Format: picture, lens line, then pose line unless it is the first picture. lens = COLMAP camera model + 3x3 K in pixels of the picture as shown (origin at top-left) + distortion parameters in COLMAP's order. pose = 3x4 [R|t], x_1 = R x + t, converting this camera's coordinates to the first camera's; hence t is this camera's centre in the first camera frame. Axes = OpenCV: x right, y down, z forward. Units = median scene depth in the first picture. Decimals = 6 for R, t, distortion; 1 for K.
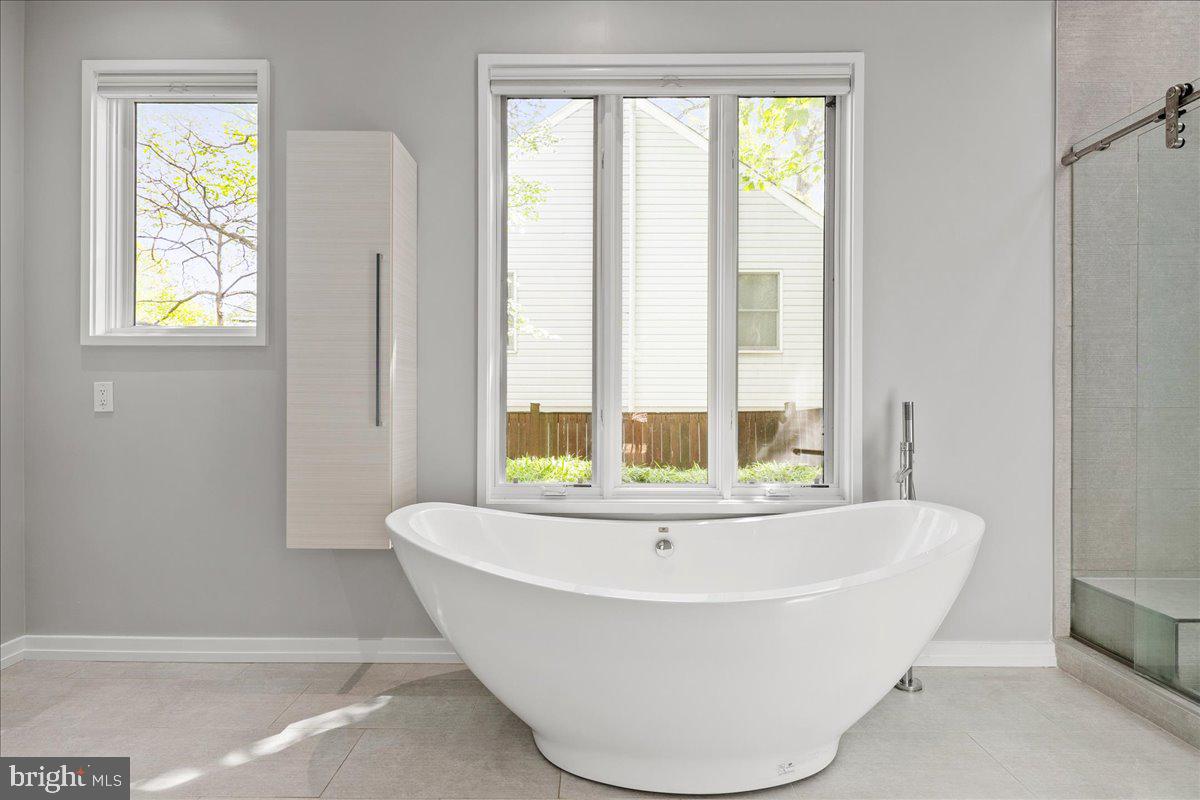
lens RADIAL K [[583.0, 0, 590.1], [0, 583.0, 400.2], [0, 0, 1]] dist [0.004434, -0.004069]
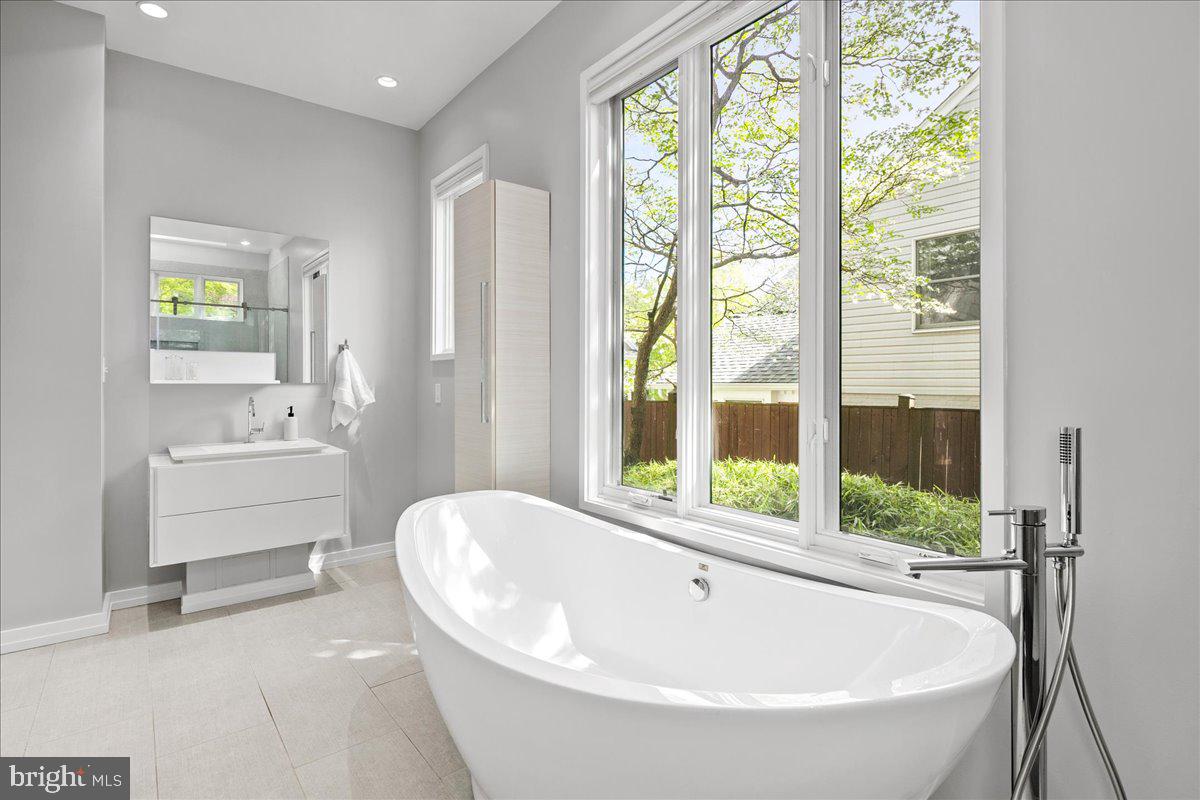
lens RADIAL K [[583.0, 0, 593.9], [0, 583.0, 380.0], [0, 0, 1]] dist [0.004434, -0.004069]
pose [[0.625626, -0.005136, -0.780106, 0.271119], [0.001395, 0.999984, -0.005465, -0.013796], [0.780122, 0.002331, 0.625623, 0.151612]]
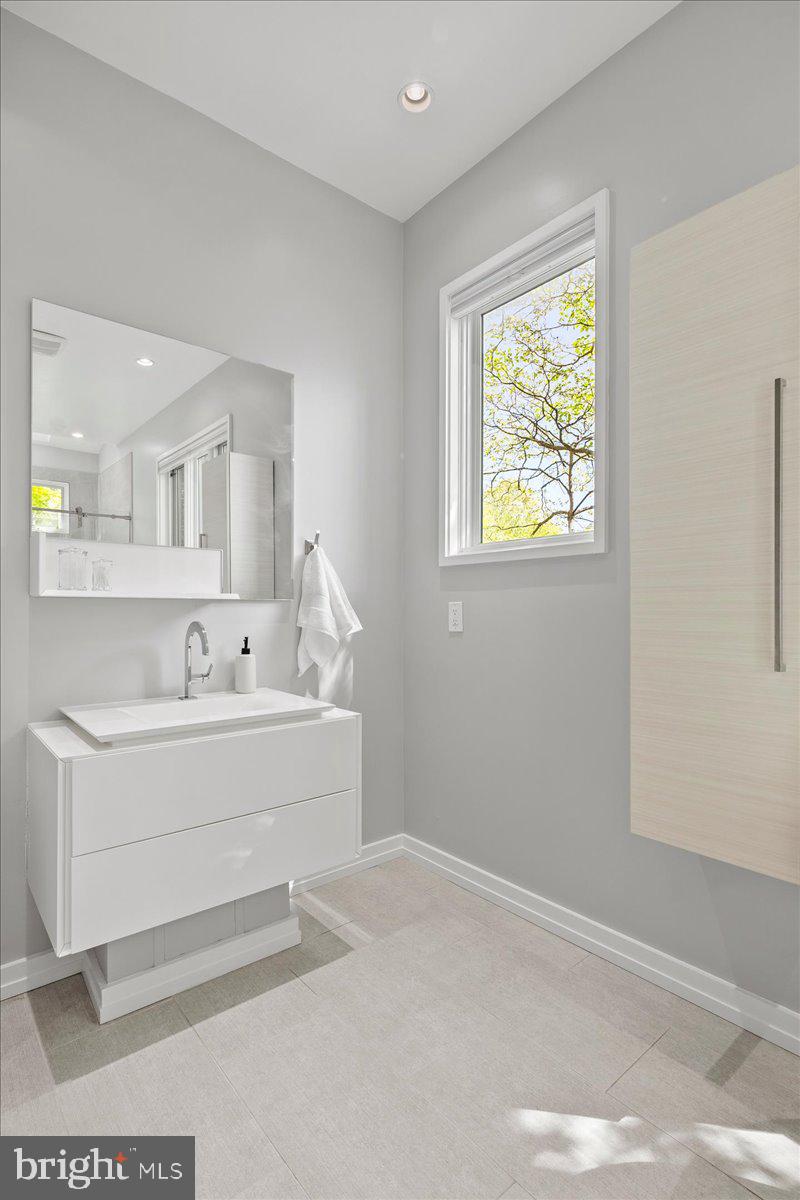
lens RADIAL K [[583.0, 0, 390.7], [0, 583.0, 608.3], [0, 0, 1]] dist [0.004434, -0.004069]
pose [[0.640050, -0.005370, -0.768314, -0.058986], [-0.000553, 0.999972, -0.007449, -0.005548], [0.768333, 0.005192, 0.640030, 0.117992]]
